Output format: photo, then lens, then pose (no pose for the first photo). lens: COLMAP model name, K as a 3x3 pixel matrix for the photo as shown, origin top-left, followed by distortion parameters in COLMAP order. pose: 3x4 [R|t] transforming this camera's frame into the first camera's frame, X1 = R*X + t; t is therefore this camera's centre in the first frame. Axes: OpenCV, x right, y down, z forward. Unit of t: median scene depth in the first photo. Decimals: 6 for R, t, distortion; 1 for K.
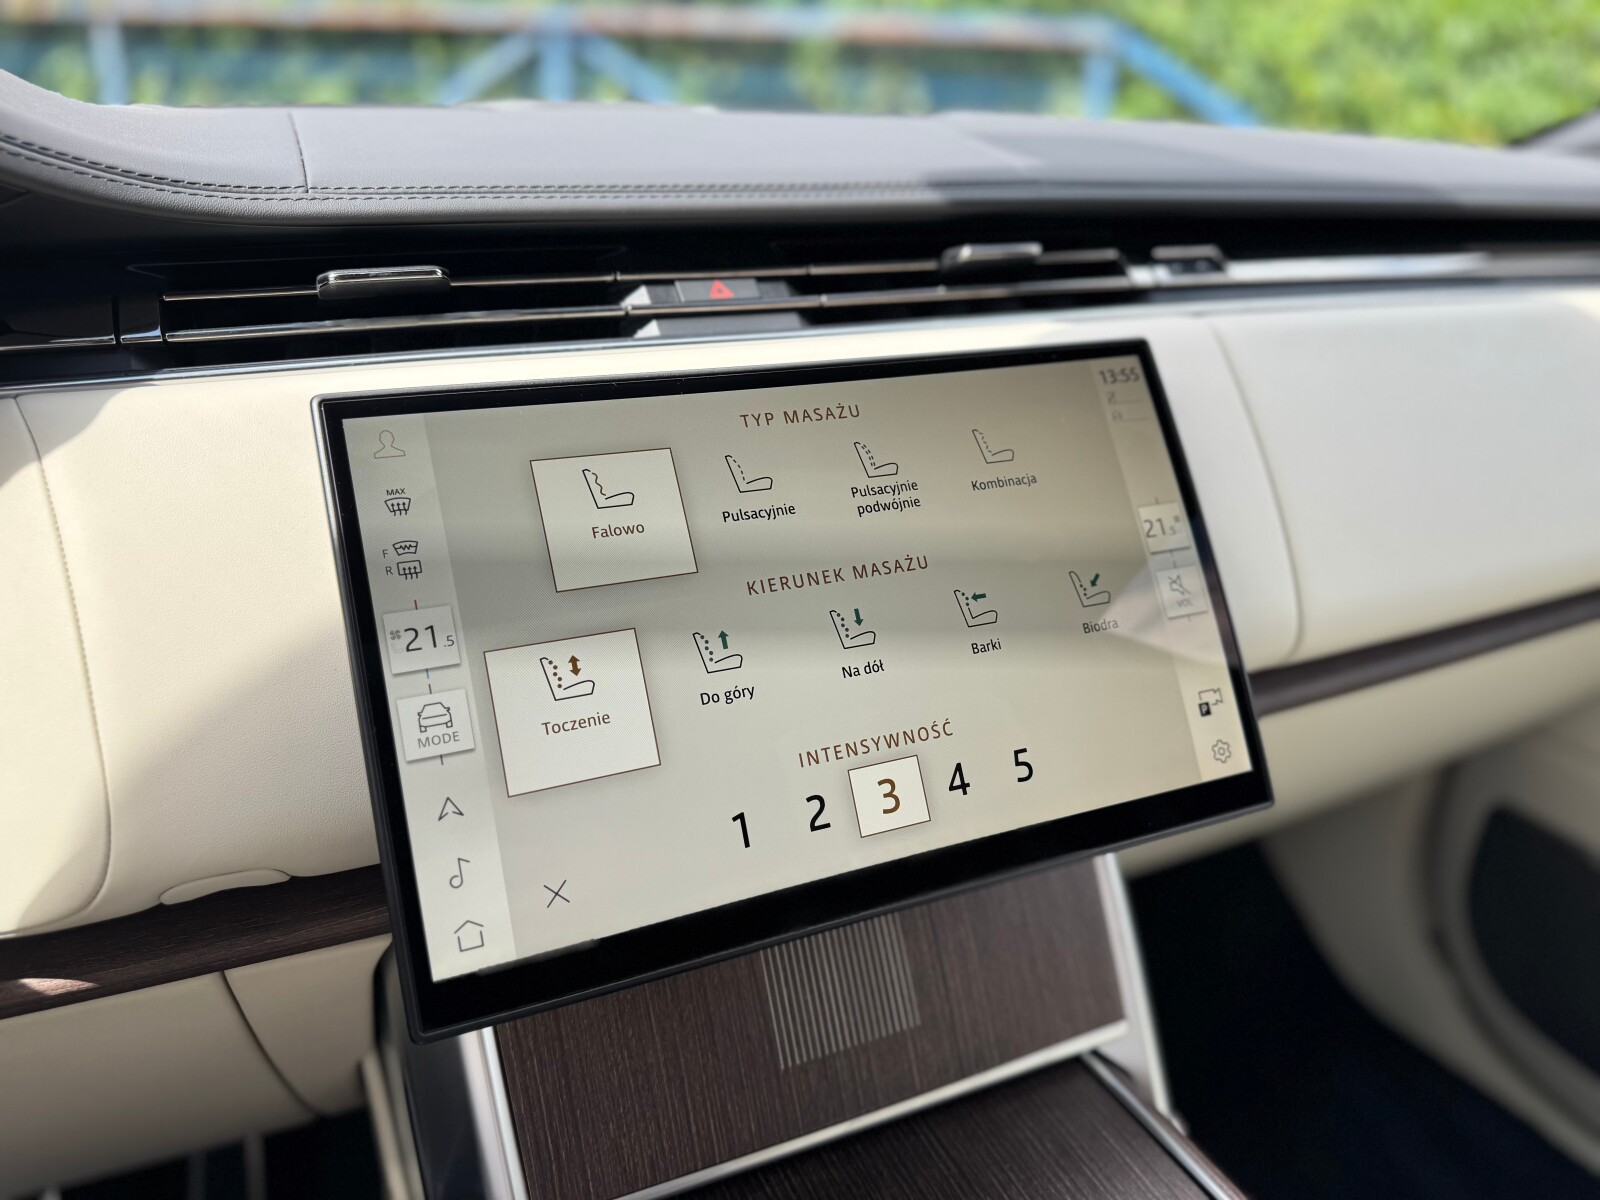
lens RADIAL K [[1167.9, 0, 800.0], [0, 1167.9, 600.0], [0, 0, 1]] dist [0.063194, -0.104202]
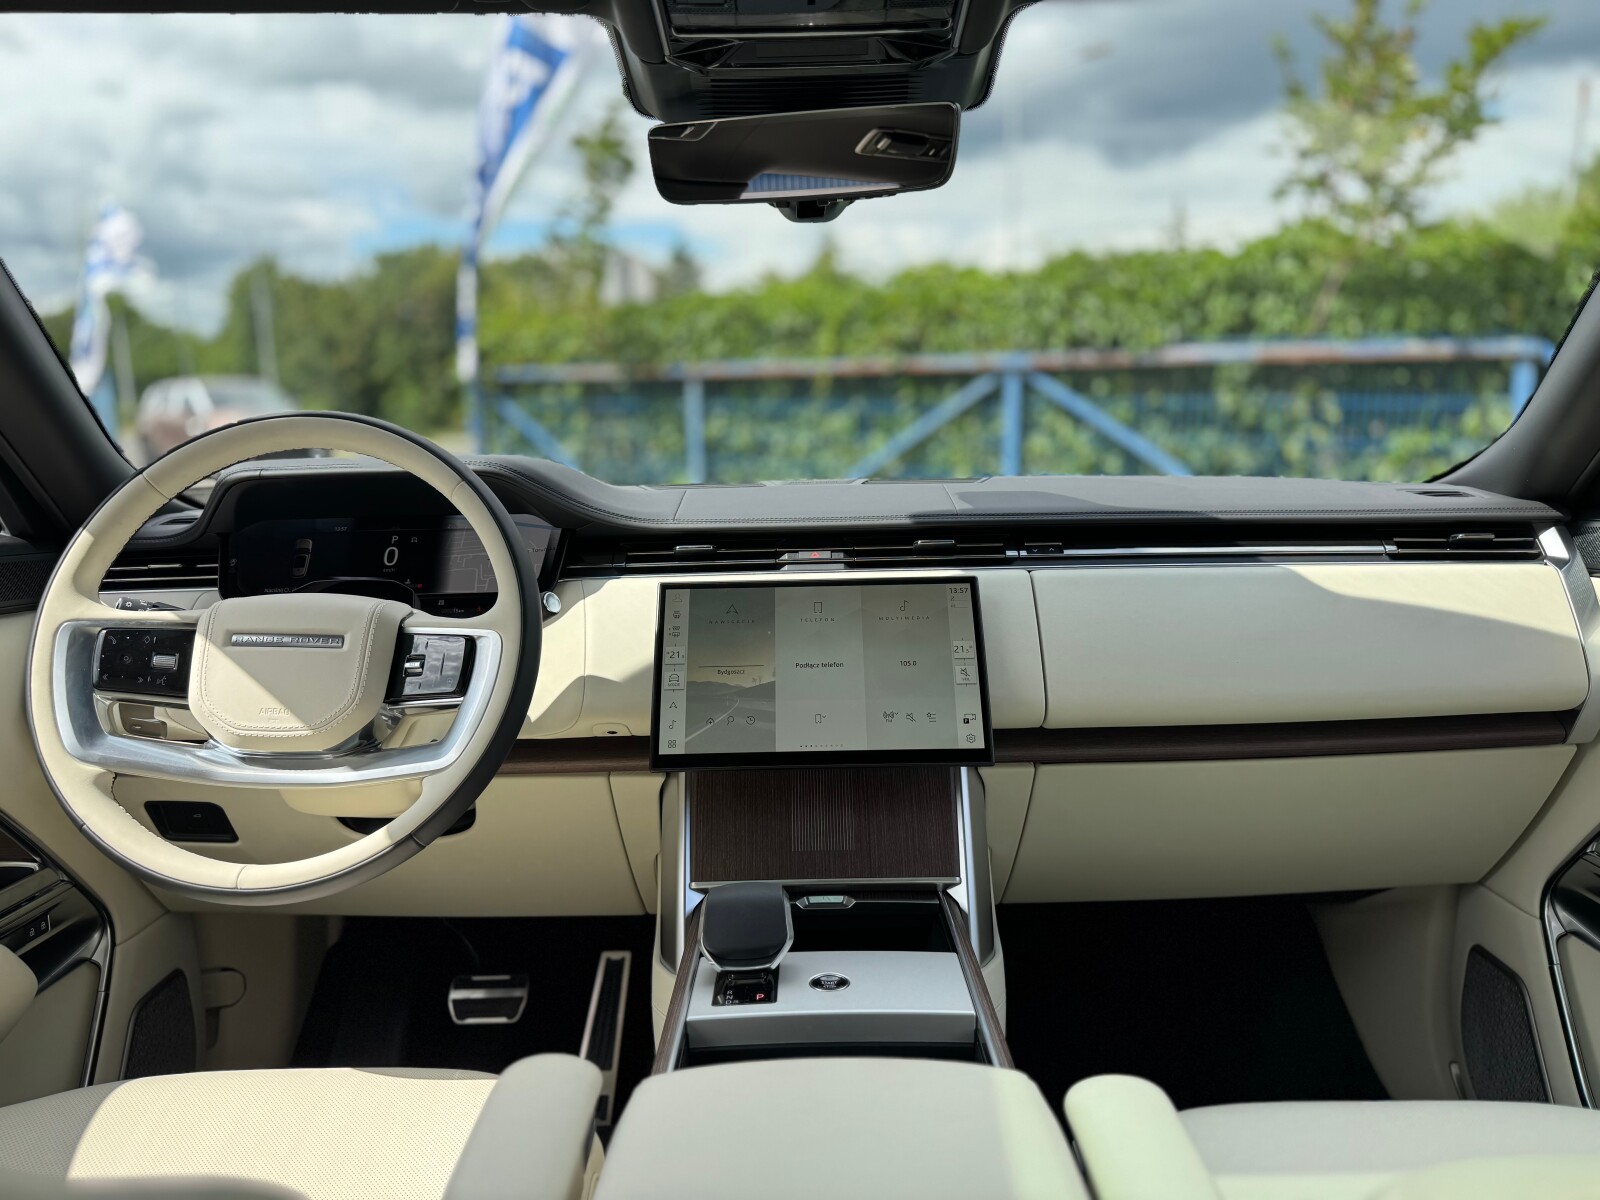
lens RADIAL K [[1167.9, 0, 800.0], [0, 1167.9, 600.0], [0, 0, 1]] dist [0.063194, -0.104202]
pose [[0.912303, 0.031866, -0.408274, 1.052149], [-0.126355, 0.970229, -0.206618, 0.410467], [0.389535, 0.240086, 0.889169, -1.421390]]
